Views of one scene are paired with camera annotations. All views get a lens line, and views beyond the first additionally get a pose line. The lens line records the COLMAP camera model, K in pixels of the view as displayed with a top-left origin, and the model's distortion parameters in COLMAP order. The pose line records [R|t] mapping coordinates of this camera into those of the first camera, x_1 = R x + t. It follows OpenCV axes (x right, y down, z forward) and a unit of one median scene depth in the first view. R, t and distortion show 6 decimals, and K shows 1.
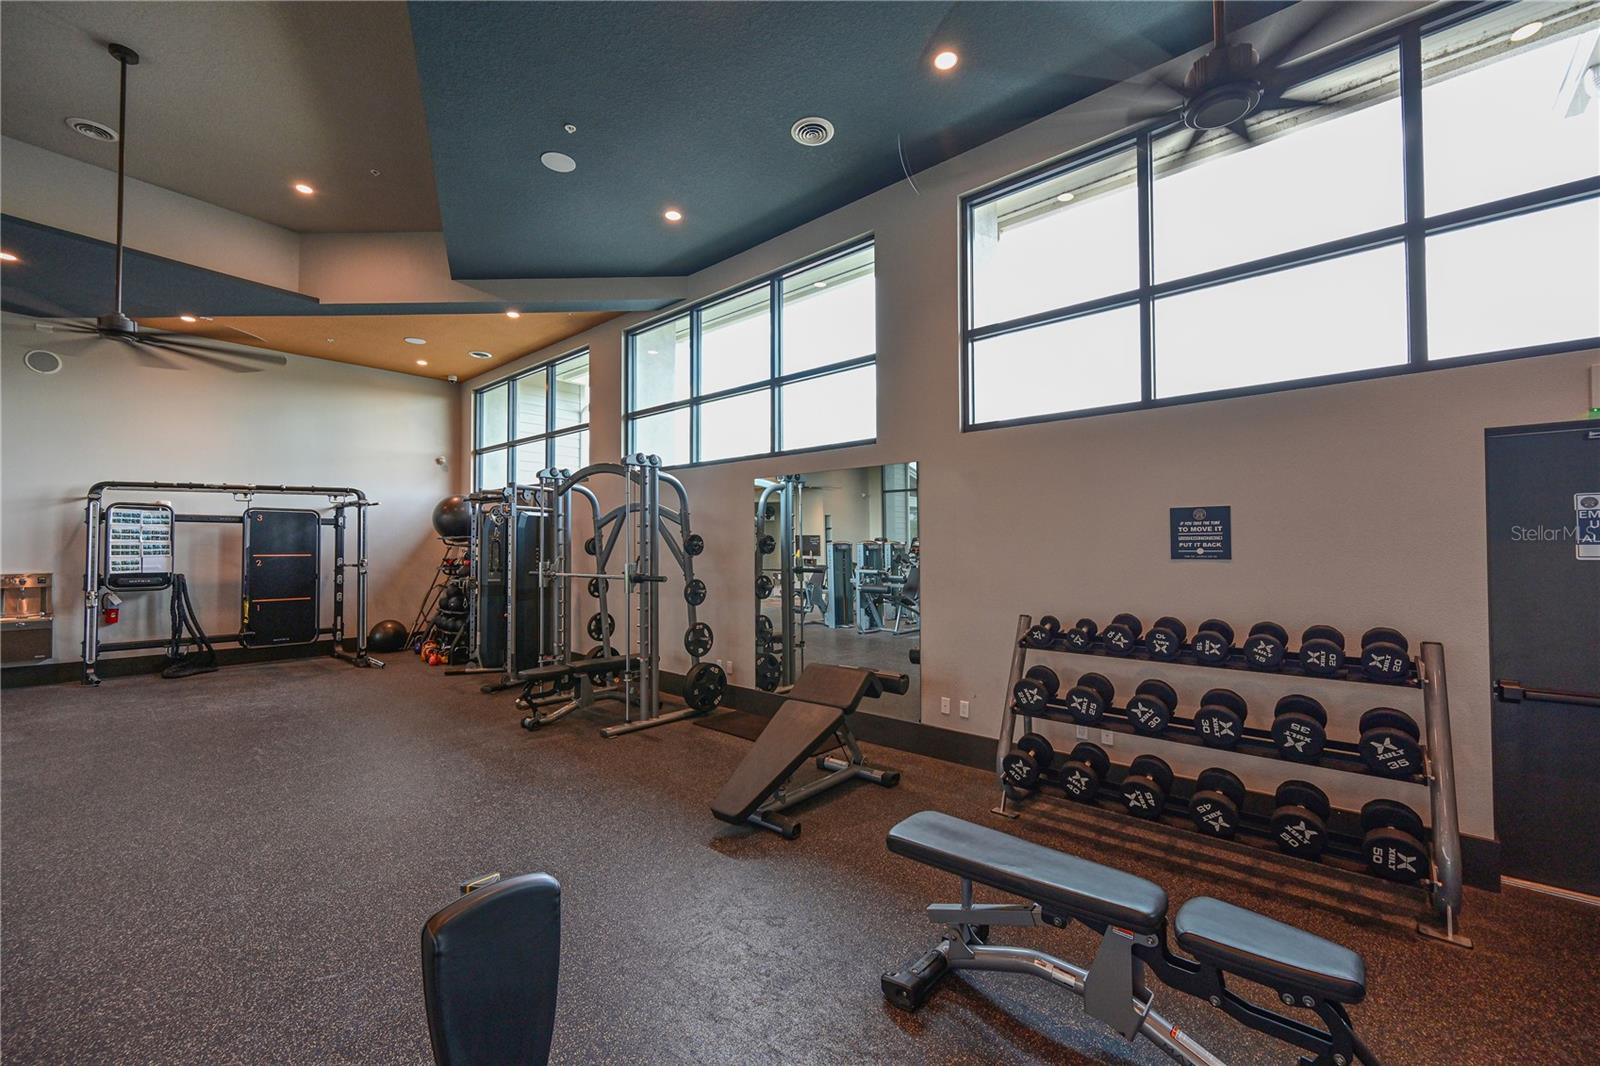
lens RADIAL K [[638.7, 0, 809.3], [0, 638.7, 536.9], [0, 0, 1]] dist [0.000413, 0.000297]
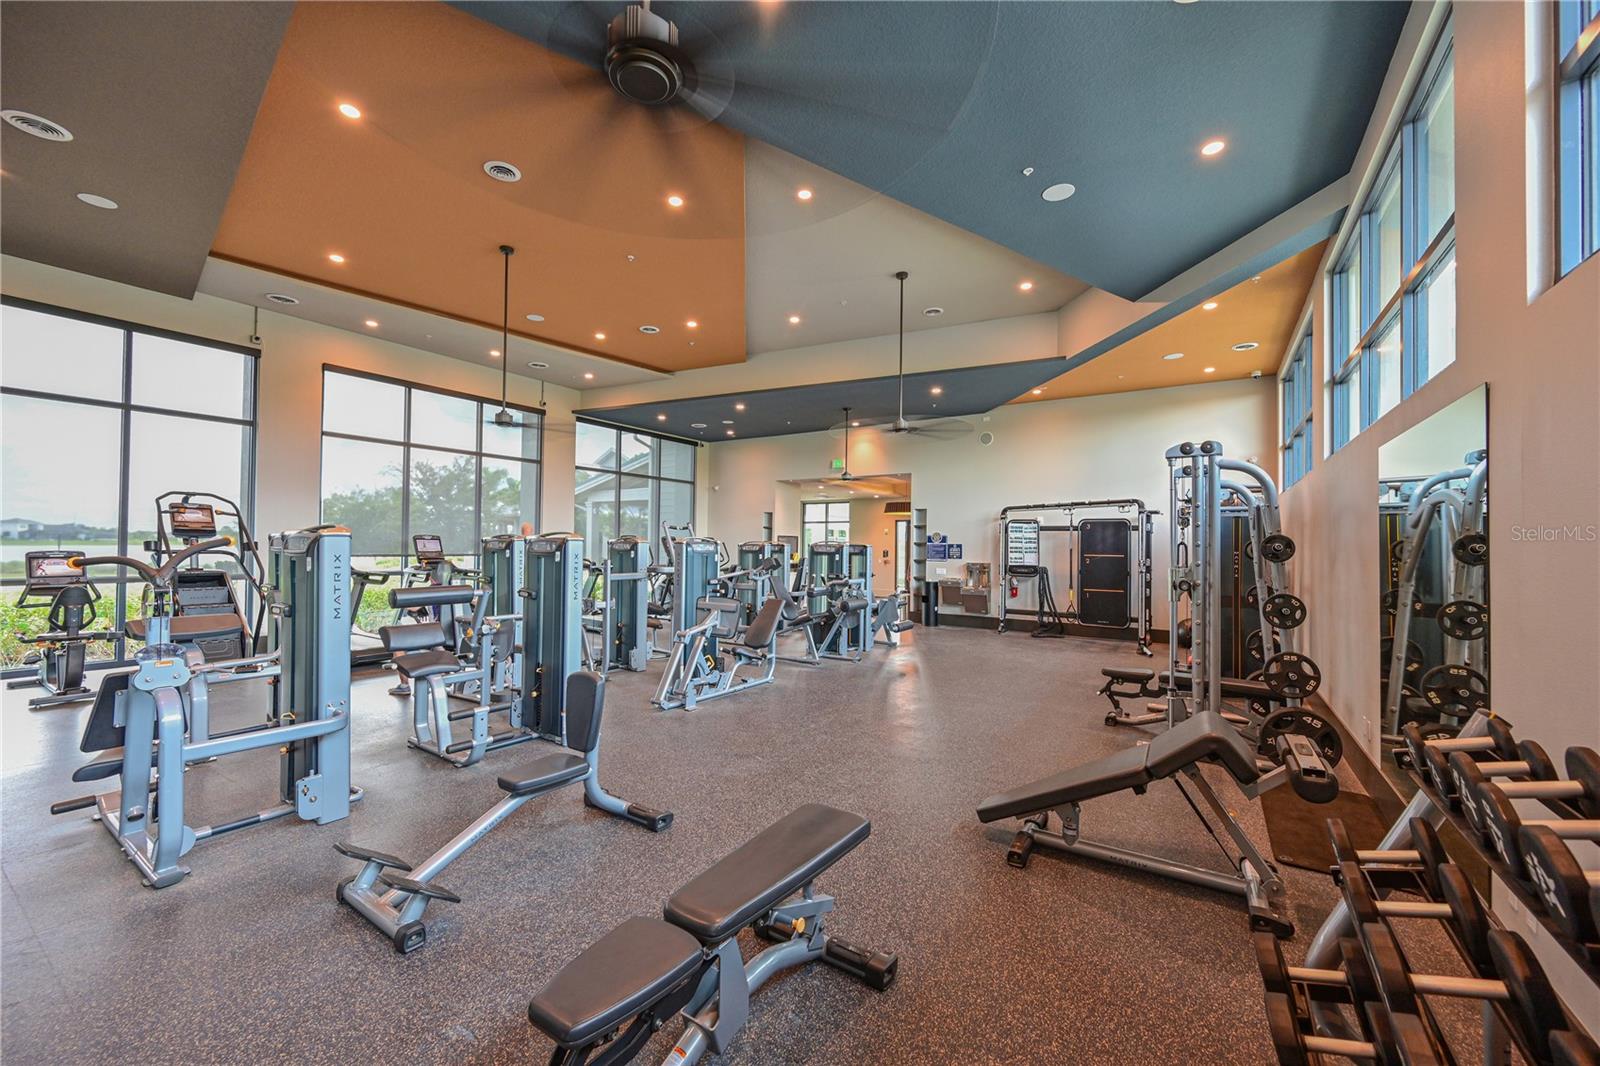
lens RADIAL K [[638.7, 0, 808.2], [0, 638.7, 536.8], [0, 0, 1]] dist [0.000413, 0.000297]
pose [[0.146714, -0.013813, -0.989083, 0.377727], [0.005717, 0.999898, -0.013116, 0.005849], [0.989162, -0.003731, 0.146778, 0.259237]]
